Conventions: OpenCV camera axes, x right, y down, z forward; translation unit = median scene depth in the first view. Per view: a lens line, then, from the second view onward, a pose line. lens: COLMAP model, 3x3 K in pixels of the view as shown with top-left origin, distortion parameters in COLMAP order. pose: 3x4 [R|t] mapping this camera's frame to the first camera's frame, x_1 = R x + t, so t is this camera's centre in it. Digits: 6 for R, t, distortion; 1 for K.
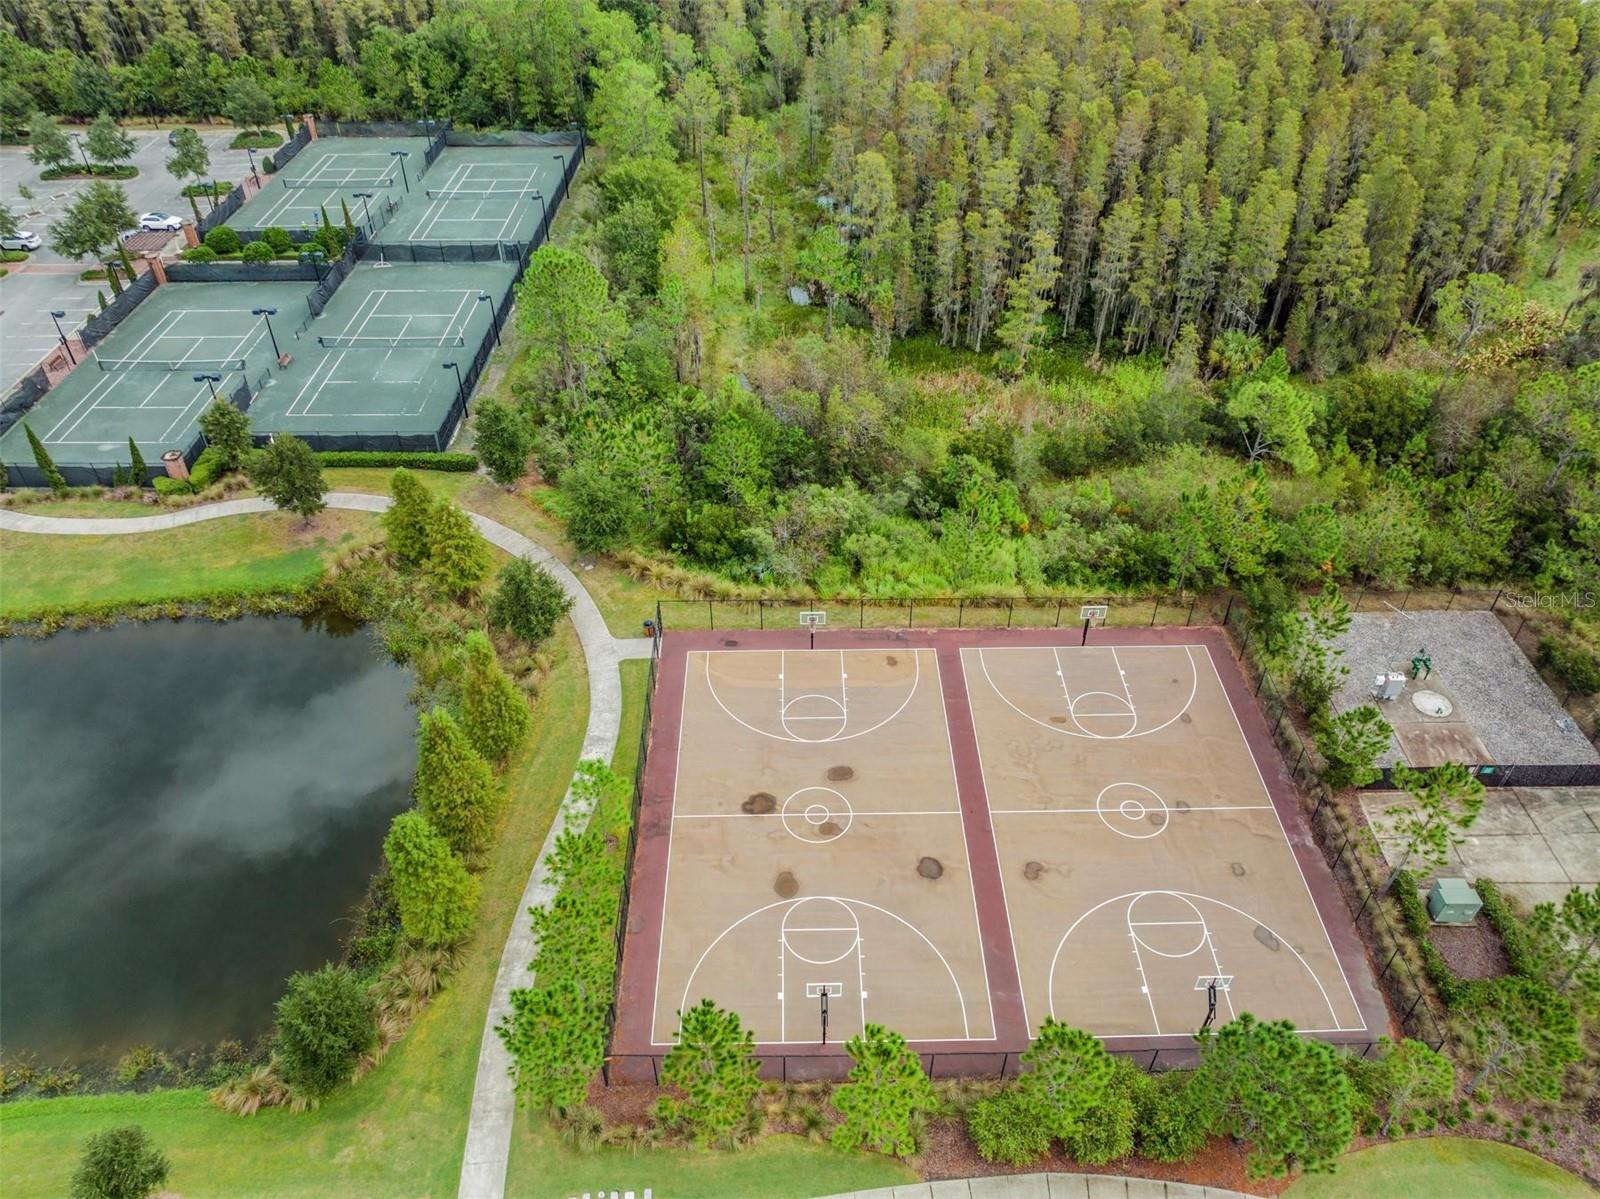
lens RADIAL K [[1118.5, 0, 800.0], [0, 1118.5, 599.5], [0, 0, 1]] dist [0.003891, -0.100358]
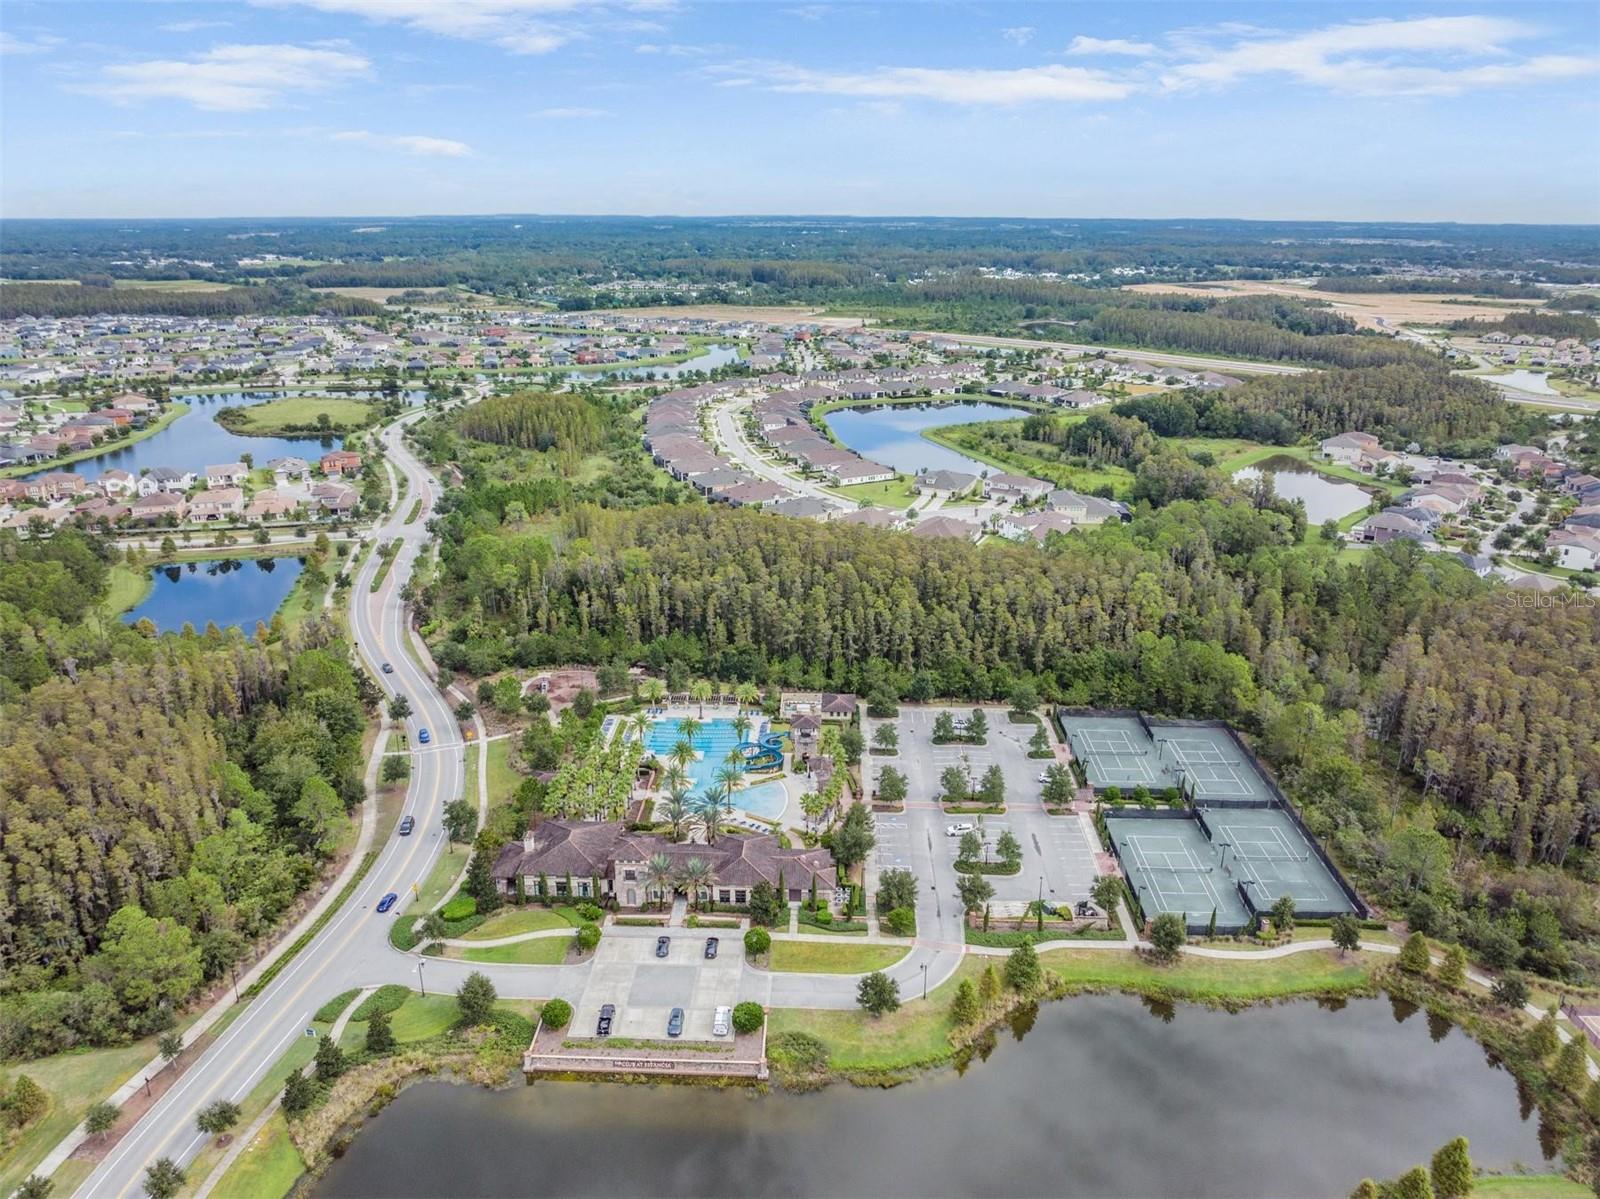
lens RADIAL K [[1118.5, 0, 800.0], [0, 1118.5, 599.5], [0, 0, 1]] dist [0.003891, -0.100358]
pose [[0.999079, 0.020683, -0.037594, -1.048641], [-0.032842, 0.932458, -0.359783, 0.067836], [0.027614, 0.360686, 0.932278, -0.926812]]
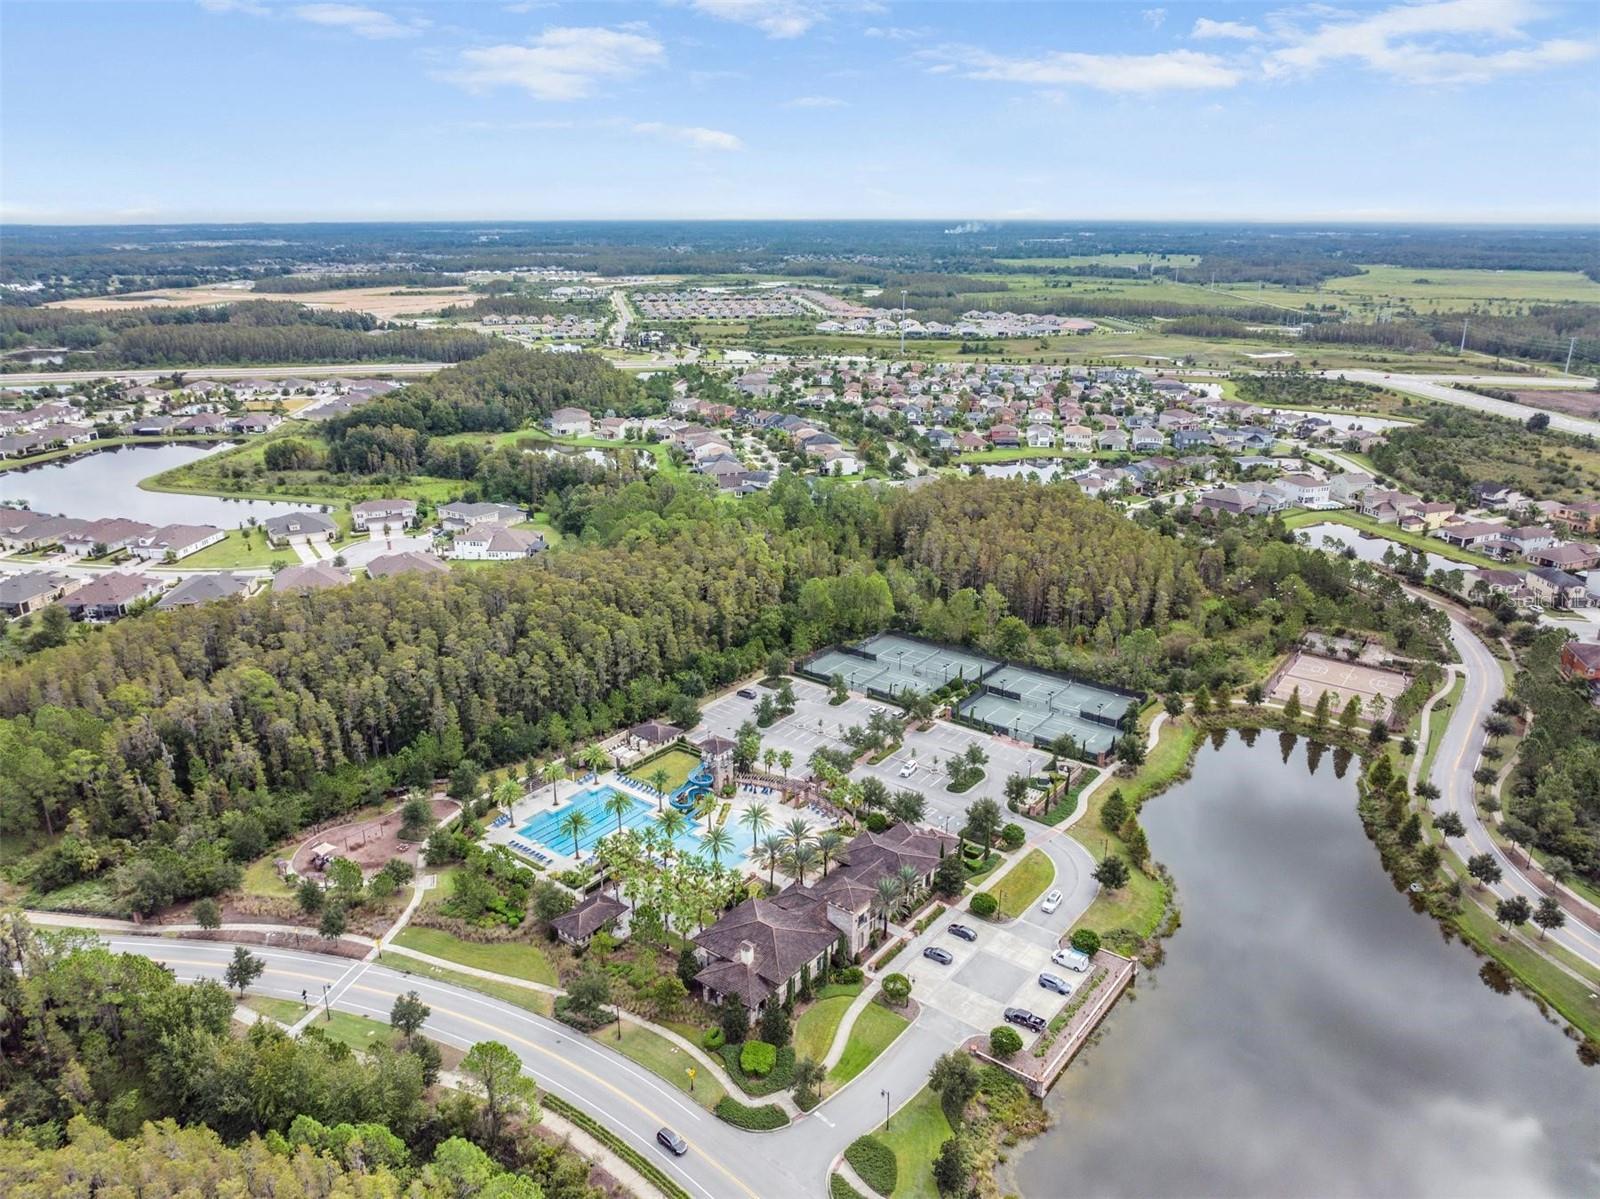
lens RADIAL K [[1107.0, 0, 800.0], [0, 1107.0, 599.5], [0, 0, 1]] dist [-0.003289, -0.002230]
pose [[0.618569, -0.253194, 0.743818, -2.455050], [0.507050, 0.851792, -0.131721, -0.360660], [-0.600228, 0.458631, 0.655274, -0.413153]]
